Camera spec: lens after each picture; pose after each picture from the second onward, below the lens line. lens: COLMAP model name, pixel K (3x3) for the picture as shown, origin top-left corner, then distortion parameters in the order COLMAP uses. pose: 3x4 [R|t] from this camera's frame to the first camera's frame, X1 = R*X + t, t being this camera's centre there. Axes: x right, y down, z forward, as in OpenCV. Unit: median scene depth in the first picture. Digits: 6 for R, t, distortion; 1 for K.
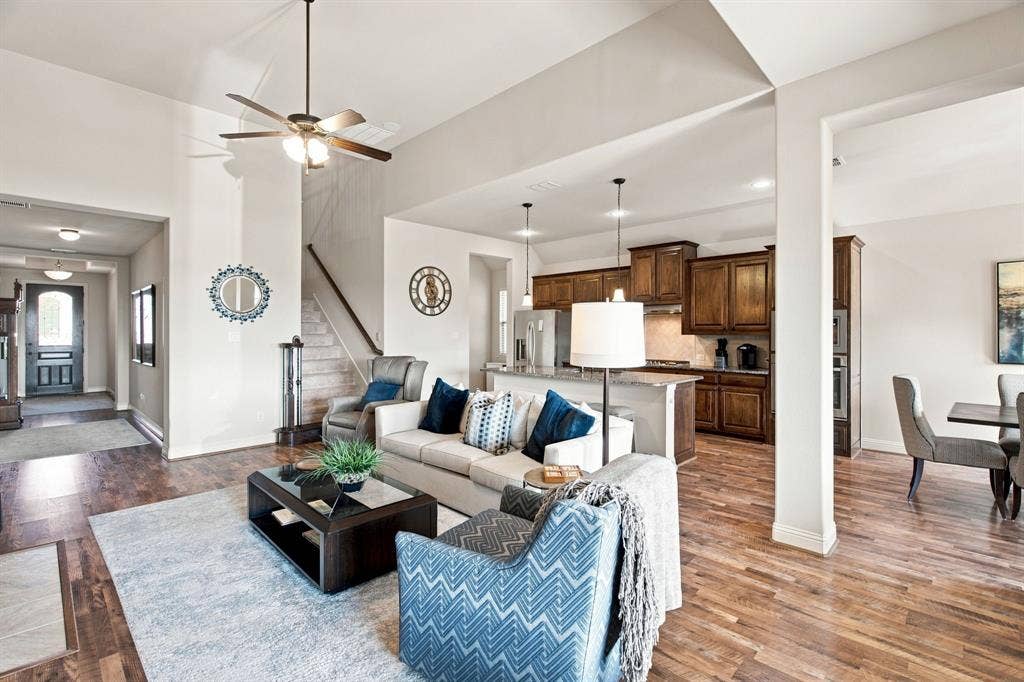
lens RADIAL K [[460.7, 0, 511.5], [0, 460.7, 337.9], [0, 0, 1]] dist [0.001867, -0.000817]
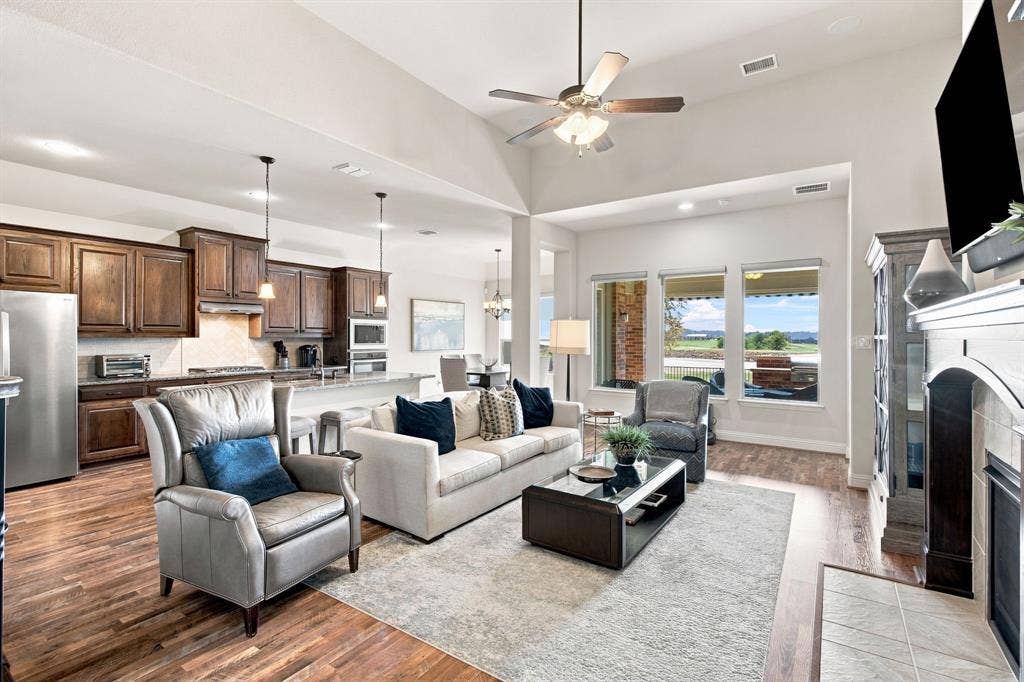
lens RADIAL K [[460.7, 0, 511.5], [0, 460.7, 337.9], [0, 0, 1]] dist [0.001867, -0.000817]
pose [[-0.170805, -0.002683, 0.985301, -0.649085], [0.011360, 0.999924, 0.004692, -0.004182], [-0.985239, 0.011994, -0.170762, 0.647801]]
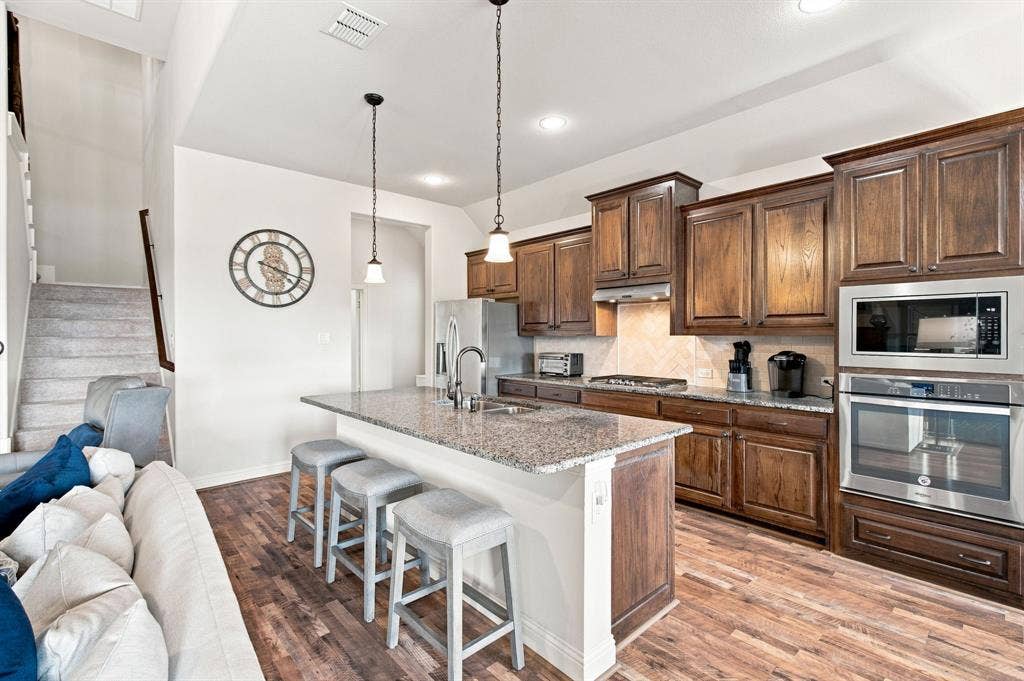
lens RADIAL K [[456.4, 0, 512.0], [0, 456.4, 340.5], [0, 0, 1]] dist [0.001016, -0.000210]
pose [[0.998416, -0.003596, -0.056142, 0.197988], [0.003620, 0.999993, 0.000315, -0.000924], [0.056141, -0.000518, 0.998423, 0.405212]]
